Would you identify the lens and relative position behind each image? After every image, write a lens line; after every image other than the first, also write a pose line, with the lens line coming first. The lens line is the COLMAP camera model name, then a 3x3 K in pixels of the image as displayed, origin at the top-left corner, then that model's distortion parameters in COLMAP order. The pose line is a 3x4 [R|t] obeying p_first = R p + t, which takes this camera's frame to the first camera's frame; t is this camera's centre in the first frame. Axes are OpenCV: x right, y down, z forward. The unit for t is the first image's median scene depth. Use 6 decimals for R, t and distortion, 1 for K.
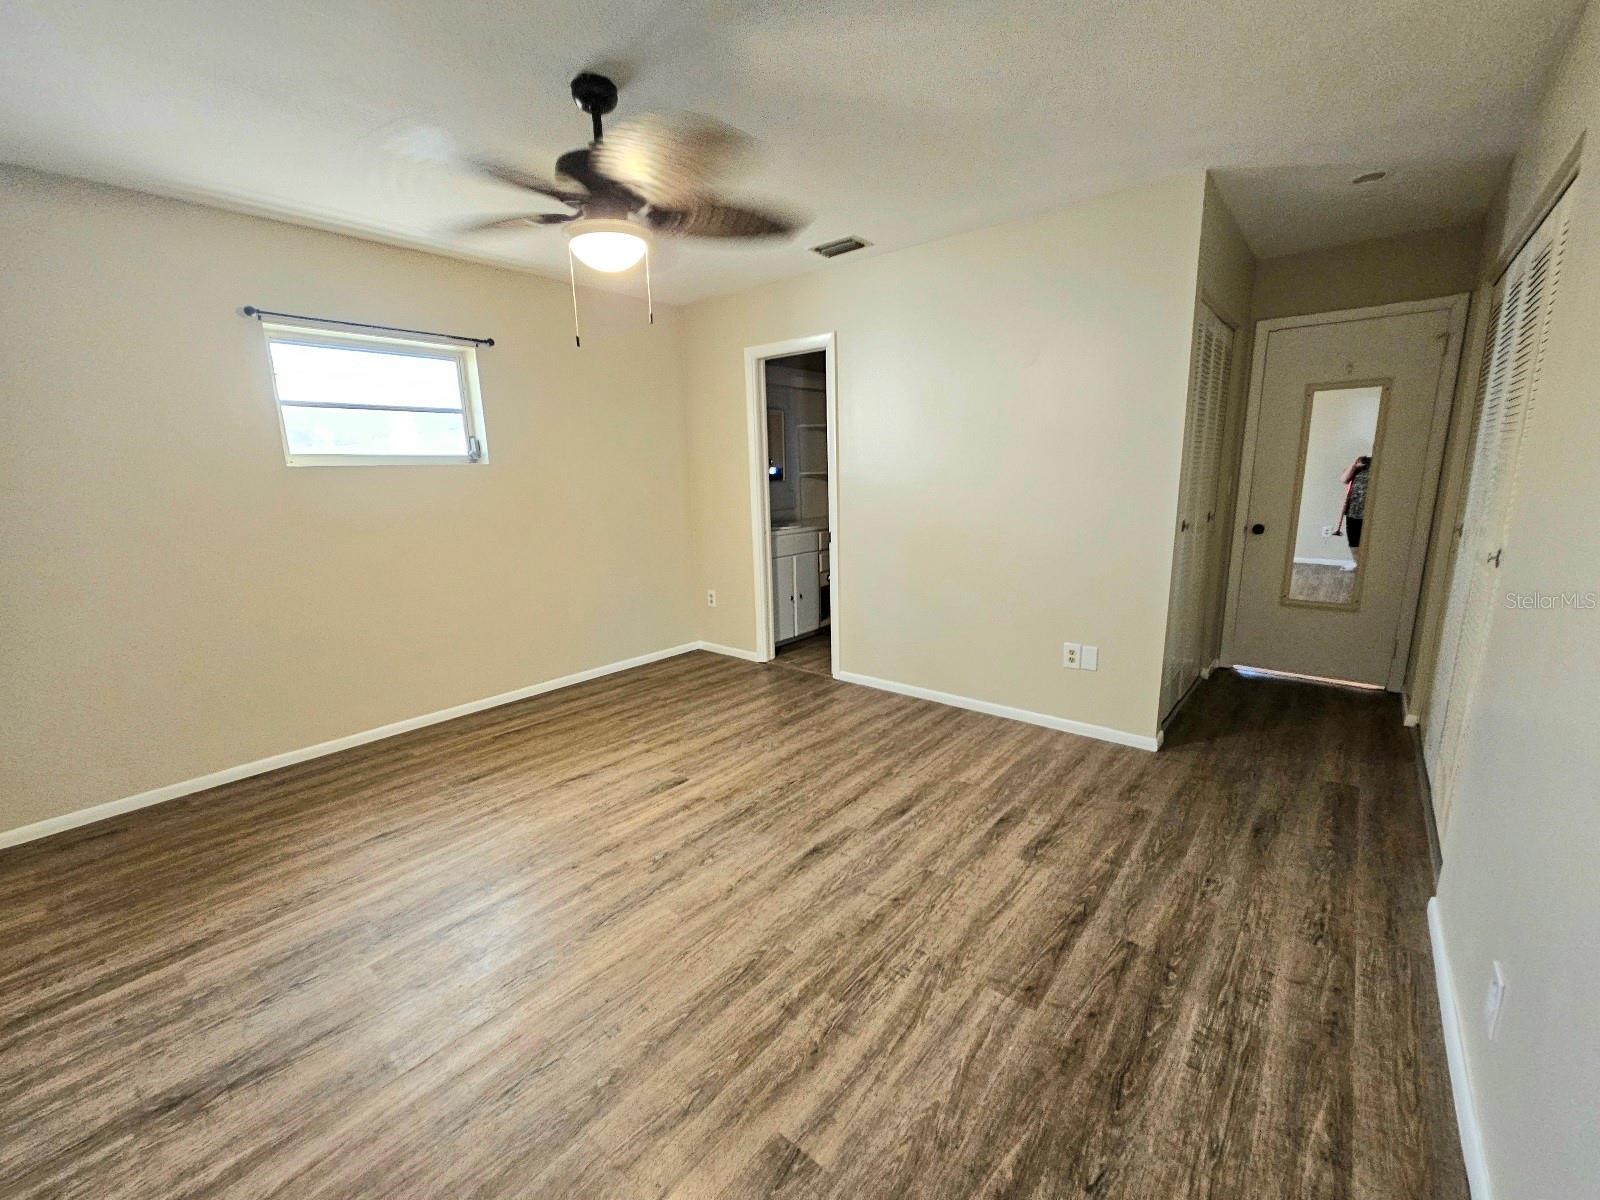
lens RADIAL K [[655.4, 0, 812.2], [0, 655.4, 613.3], [0, 0, 1]] dist [-0.005947, 0.003152]
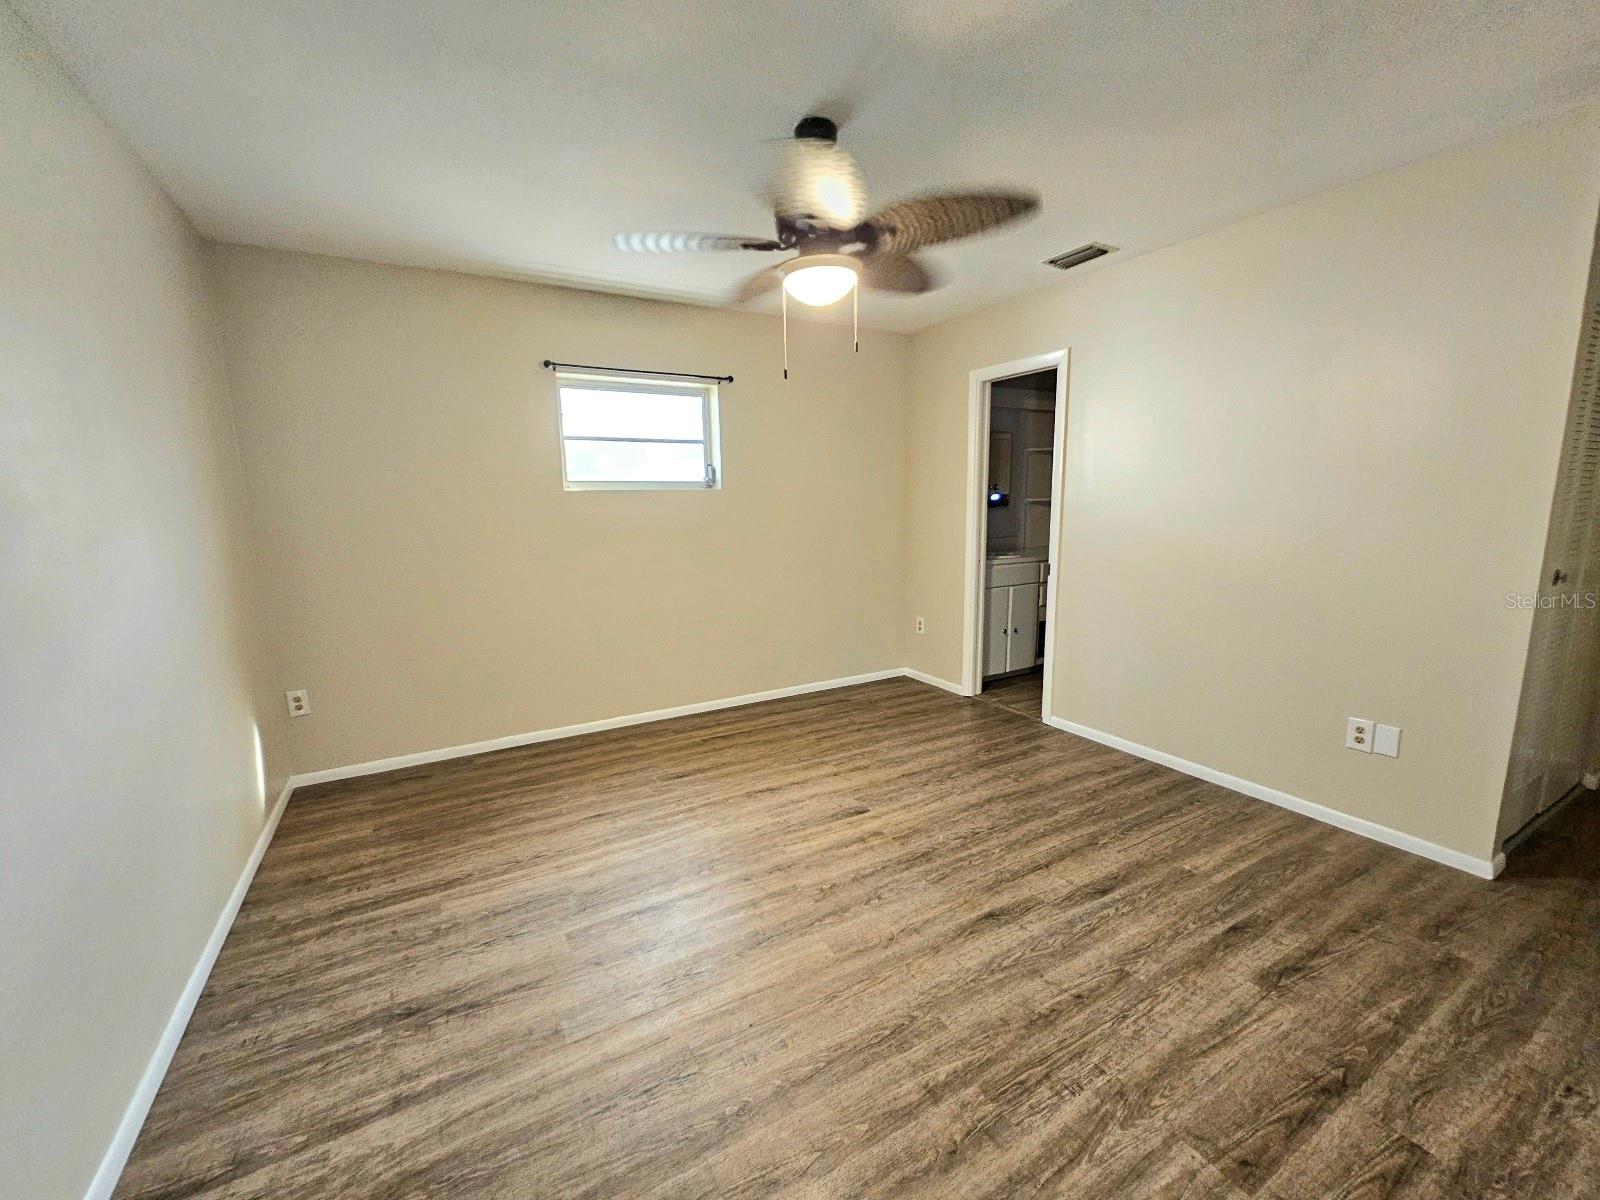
lens RADIAL K [[655.4, 0, 808.5], [0, 655.4, 613.4], [0, 0, 1]] dist [-0.005947, 0.003152]
pose [[0.937671, 0.067954, -0.340817, 0.042843], [-0.080007, 0.996564, -0.021417, -0.012708], [0.338191, 0.047350, 0.939886, 0.040643]]
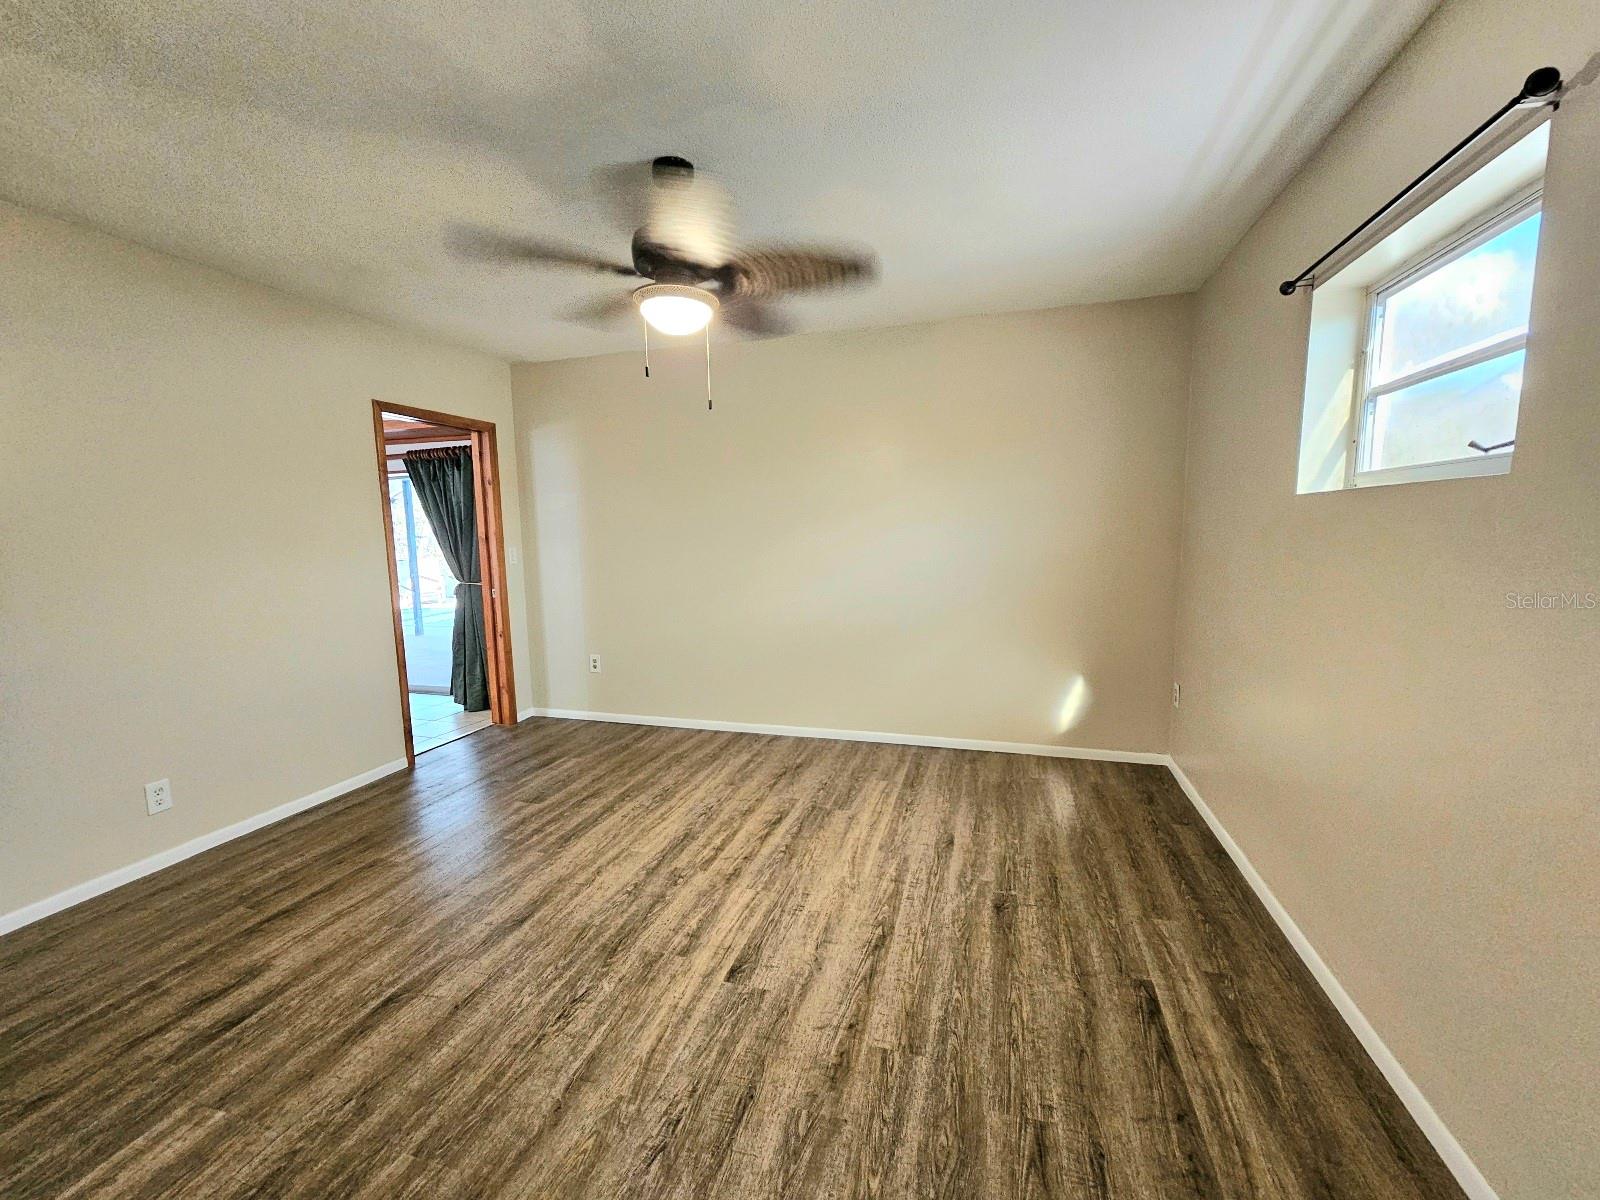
lens RADIAL K [[655.4, 0, 797.3], [0, 655.4, 604.3], [0, 0, 1]] dist [-0.005947, 0.003152]
pose [[-0.923225, 0.081156, -0.375591, -0.041920], [-0.047182, 0.946105, 0.320405, -0.358600], [0.381352, 0.313527, -0.869639, 1.652213]]
